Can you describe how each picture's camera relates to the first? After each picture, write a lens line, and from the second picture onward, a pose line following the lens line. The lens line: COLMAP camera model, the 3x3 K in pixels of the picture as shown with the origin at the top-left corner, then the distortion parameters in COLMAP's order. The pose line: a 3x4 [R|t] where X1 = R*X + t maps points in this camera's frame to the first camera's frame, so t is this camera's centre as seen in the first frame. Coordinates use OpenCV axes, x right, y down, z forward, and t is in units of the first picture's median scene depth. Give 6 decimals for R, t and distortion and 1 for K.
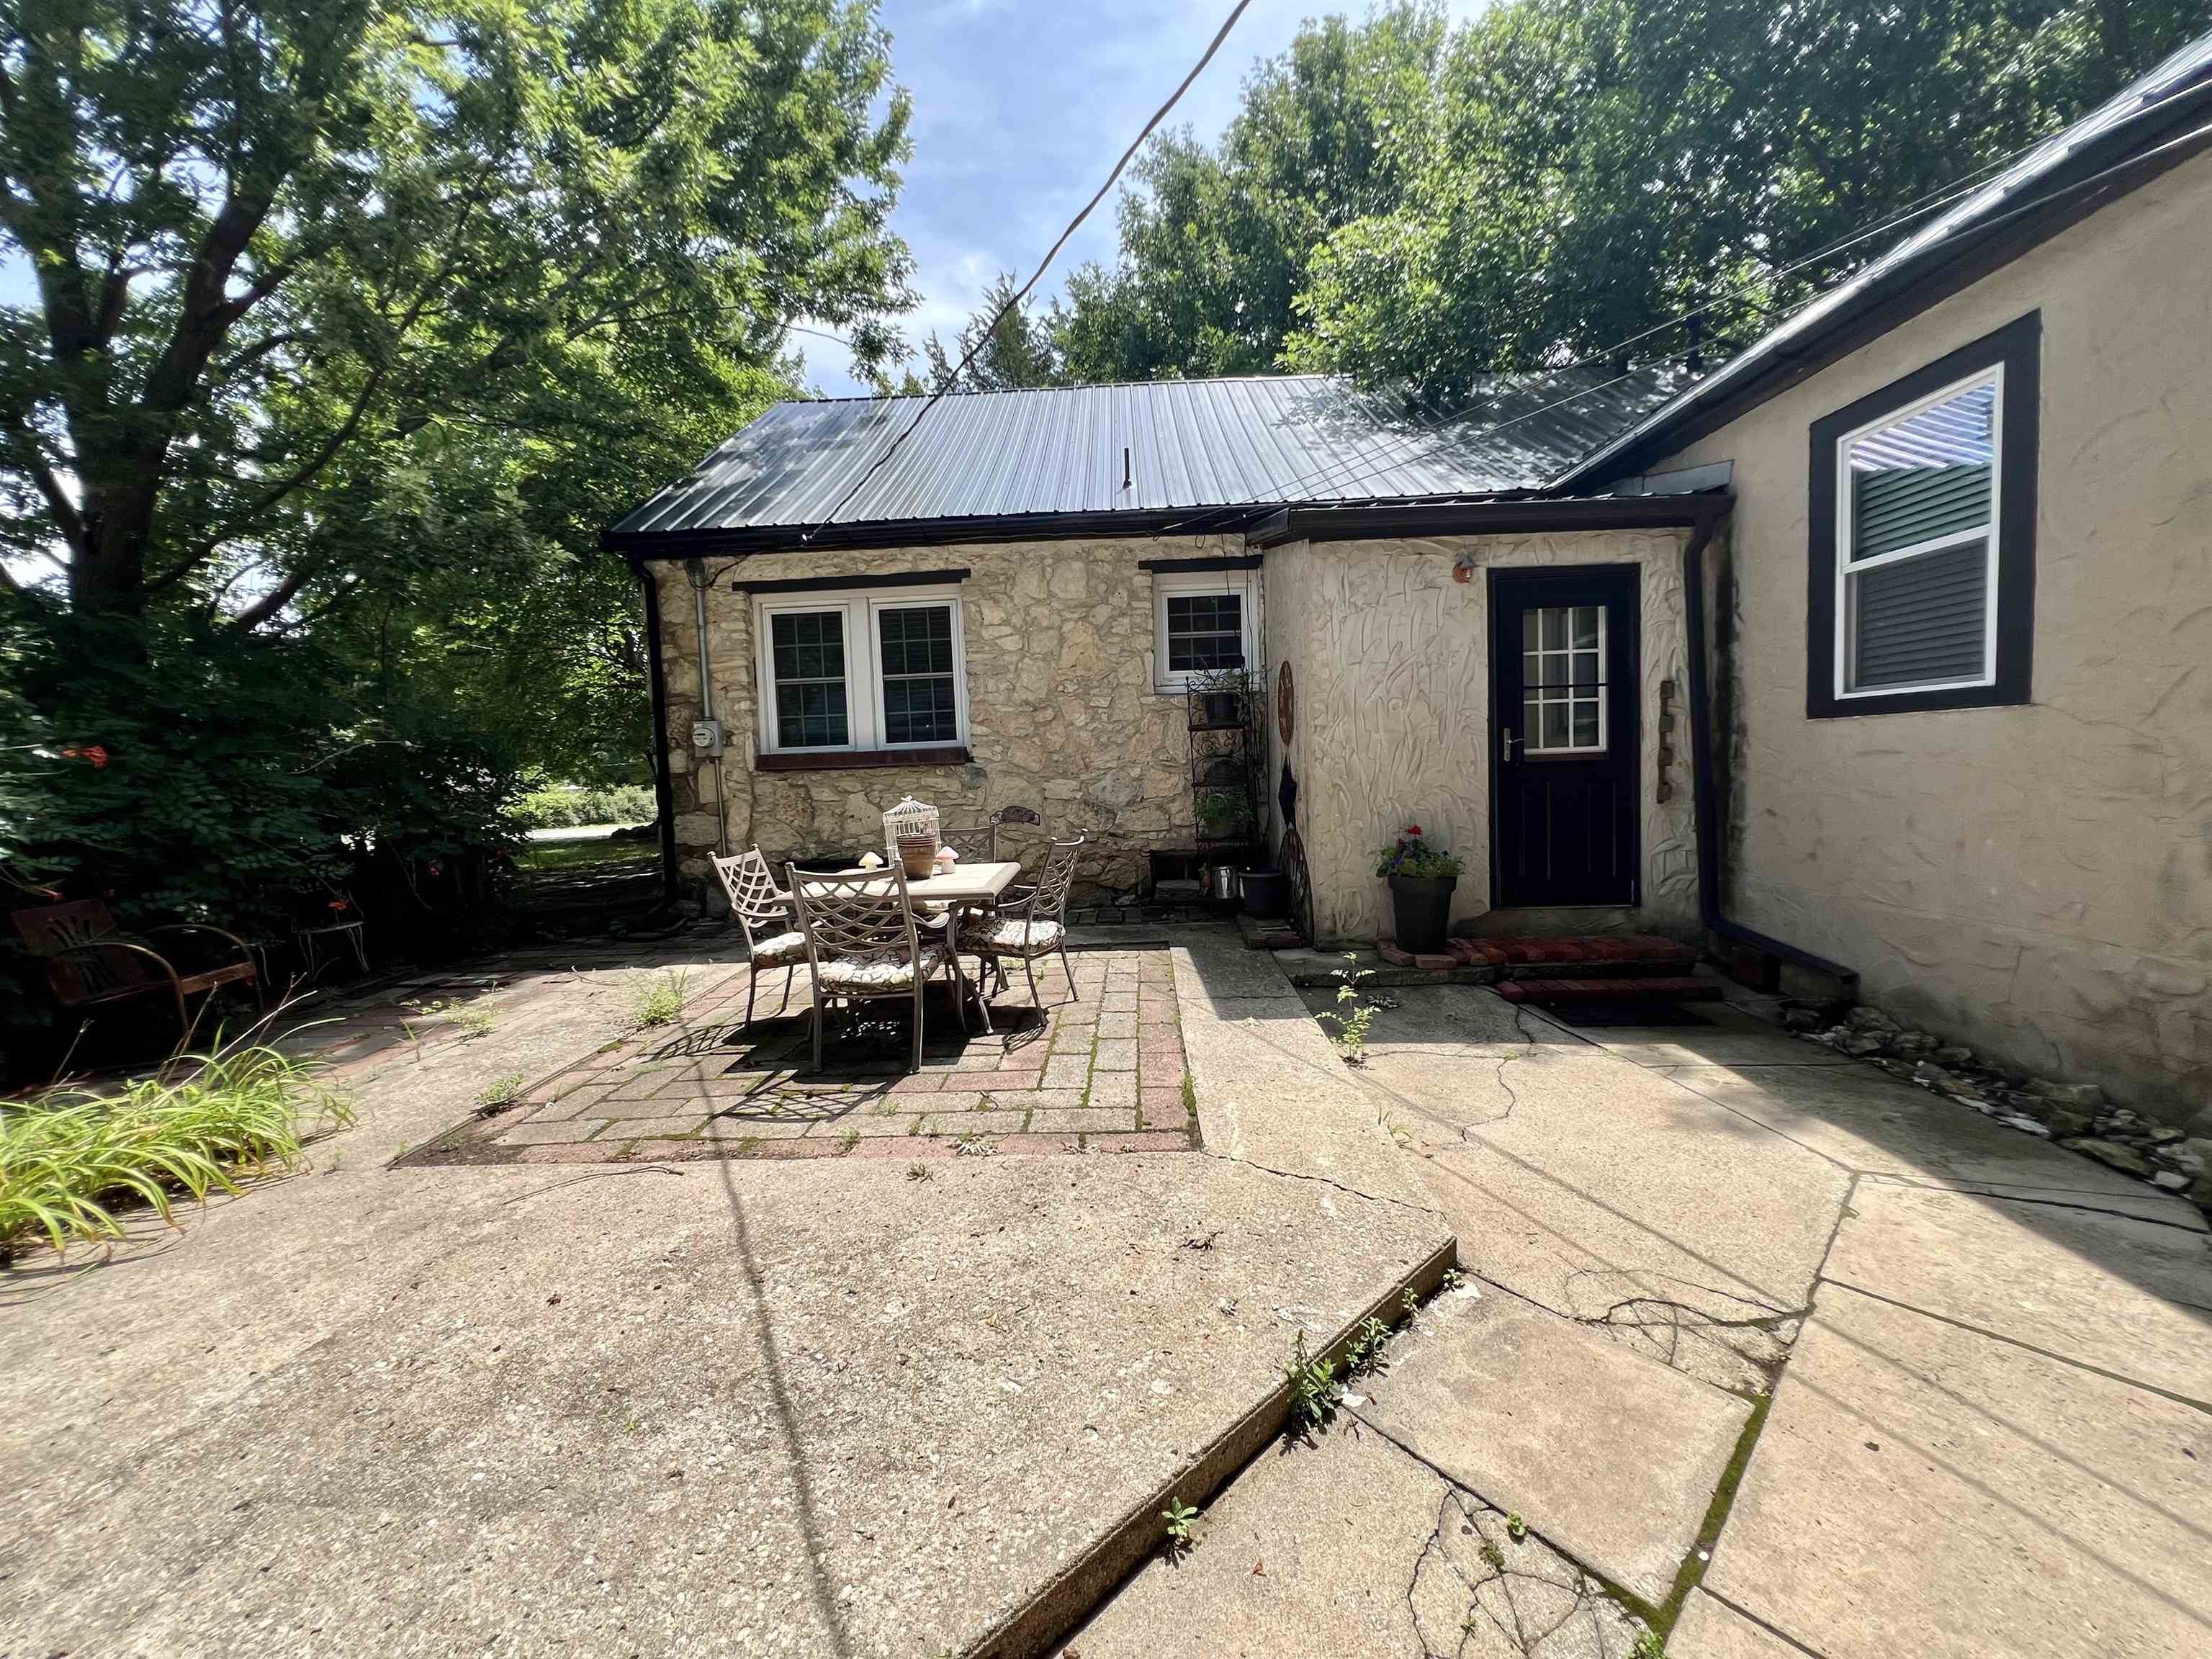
lens RADIAL K [[884.2, 0, 1099.1], [0, 884.2, 824.3], [0, 0, 1]] dist [-0.000579, 0.000158]
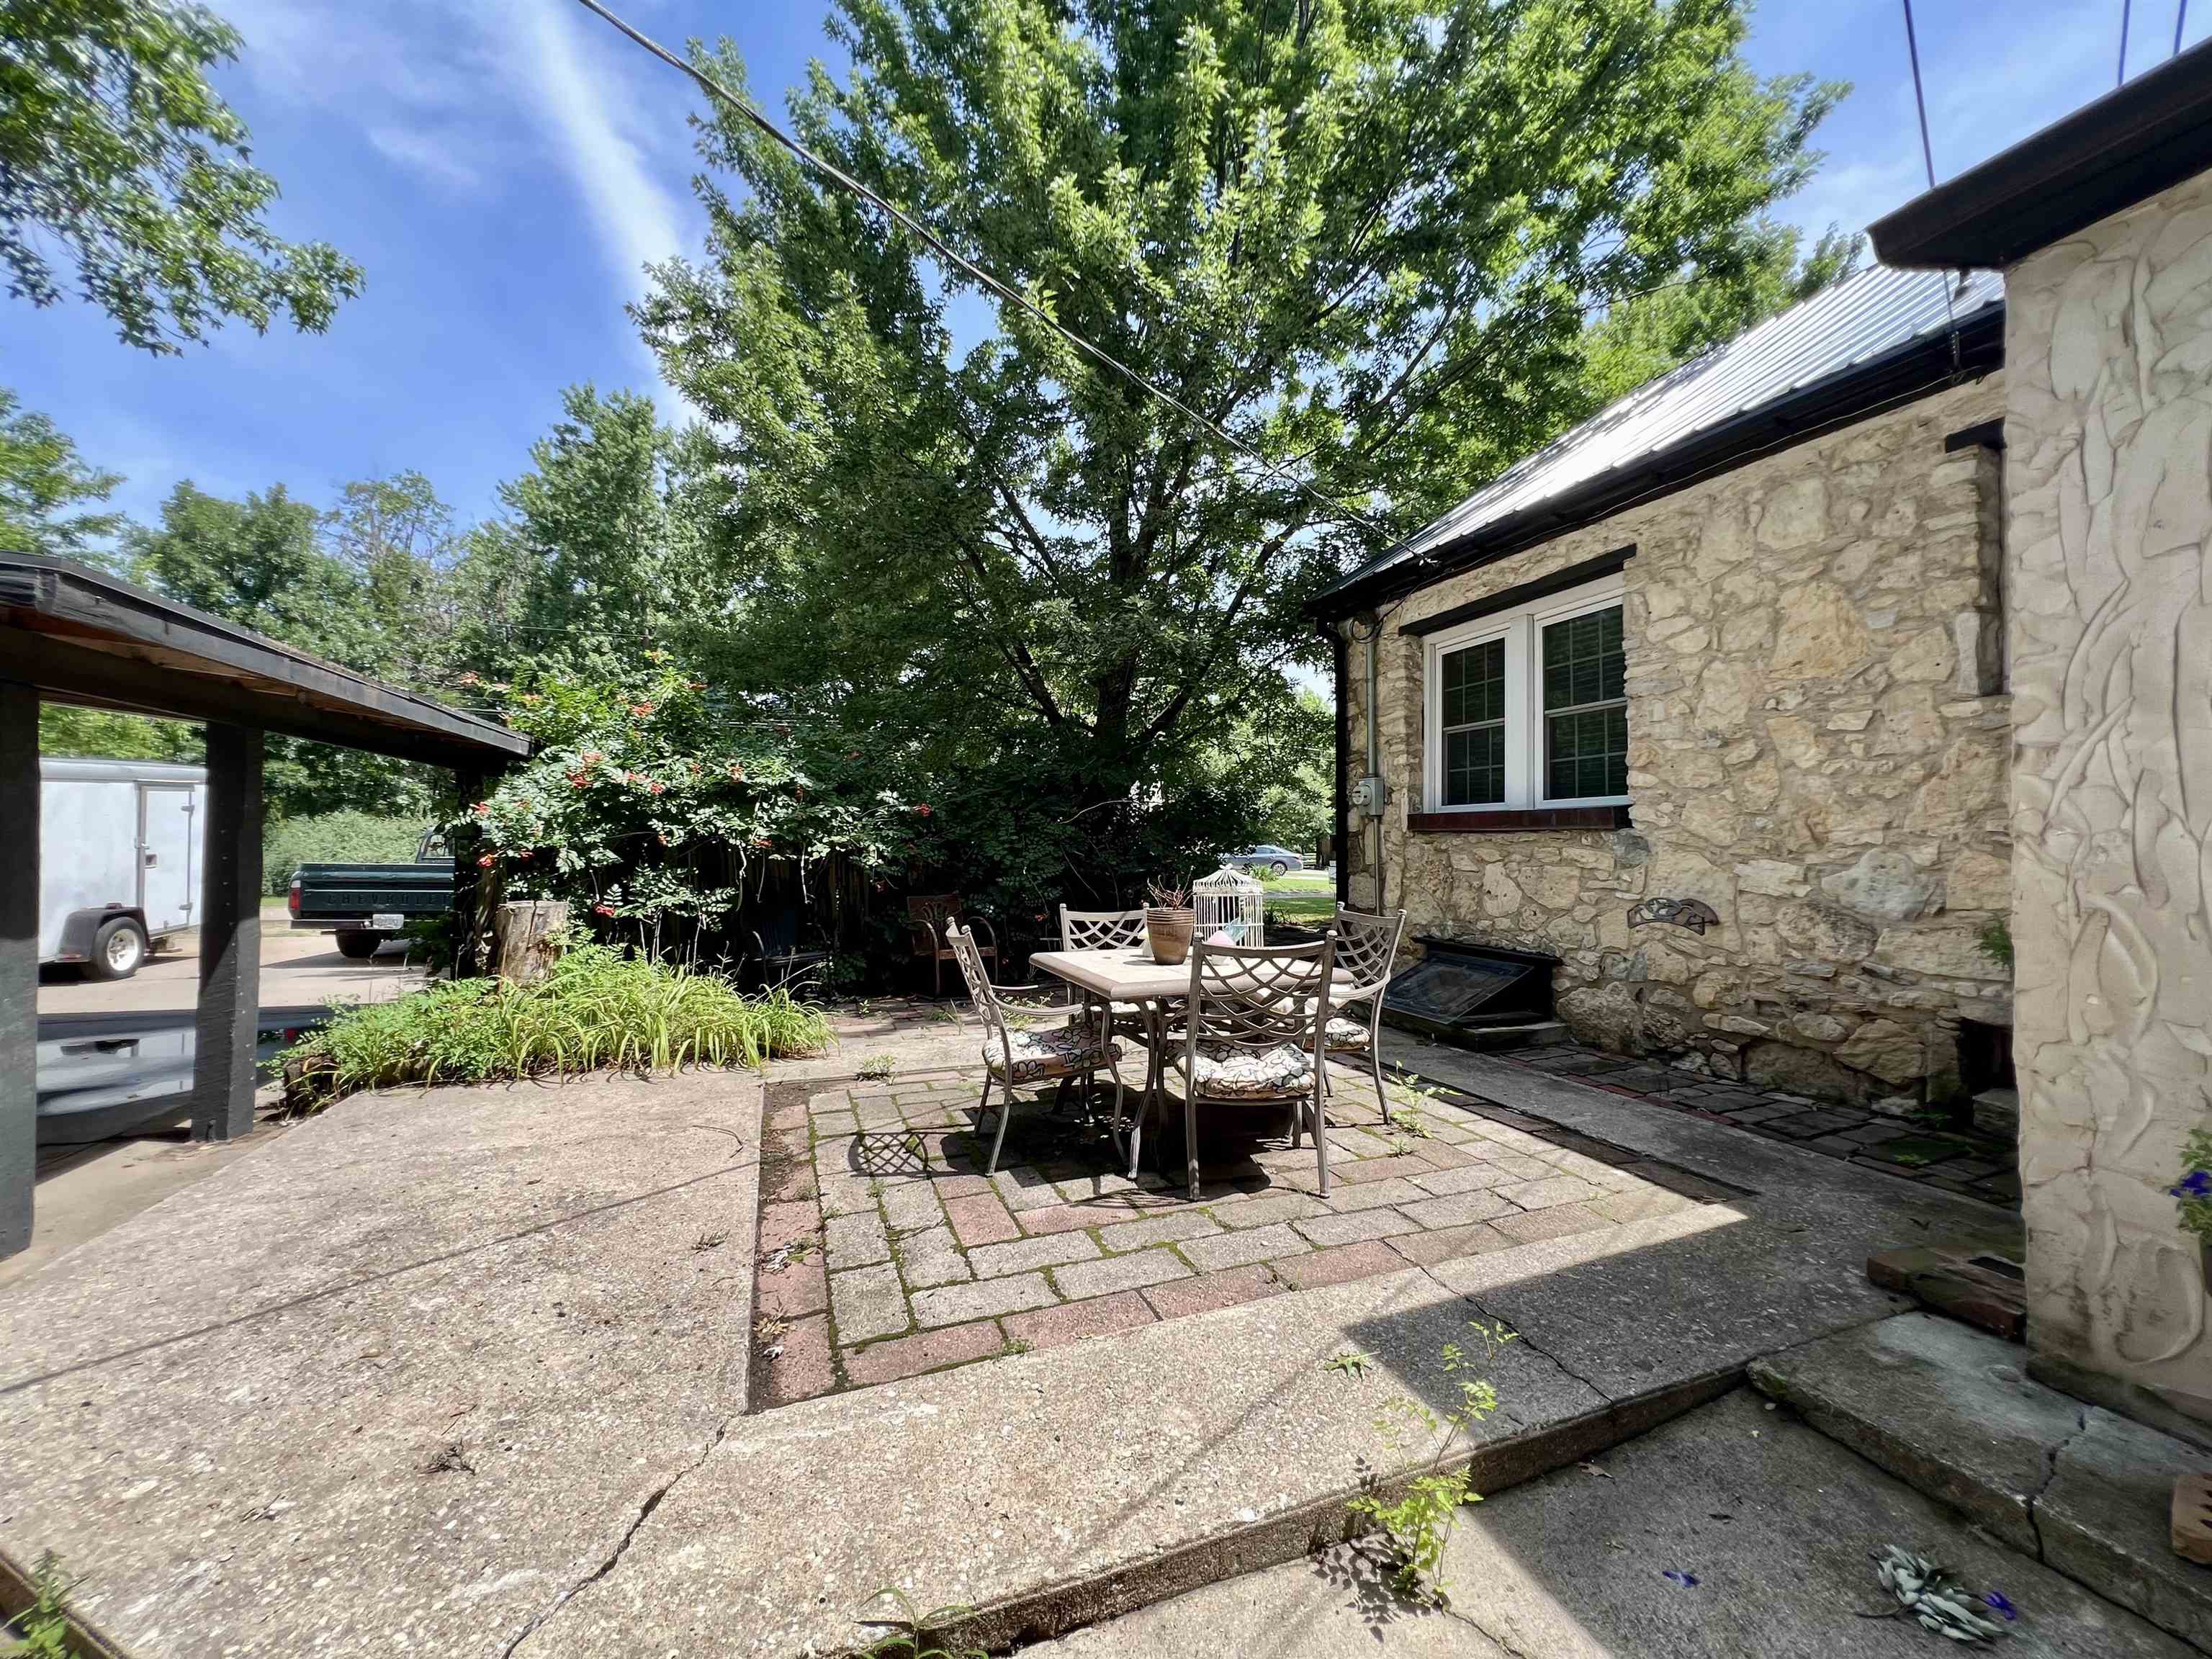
lens RADIAL K [[884.2, 0, 1099.1], [0, 884.2, 824.3], [0, 0, 1]] dist [-0.000579, 0.000158]
pose [[0.384951, 0.019774, -0.922725, 0.588760], [-0.080923, 0.996643, -0.012402, -0.058674], [0.919382, 0.079444, 0.385259, 0.683691]]
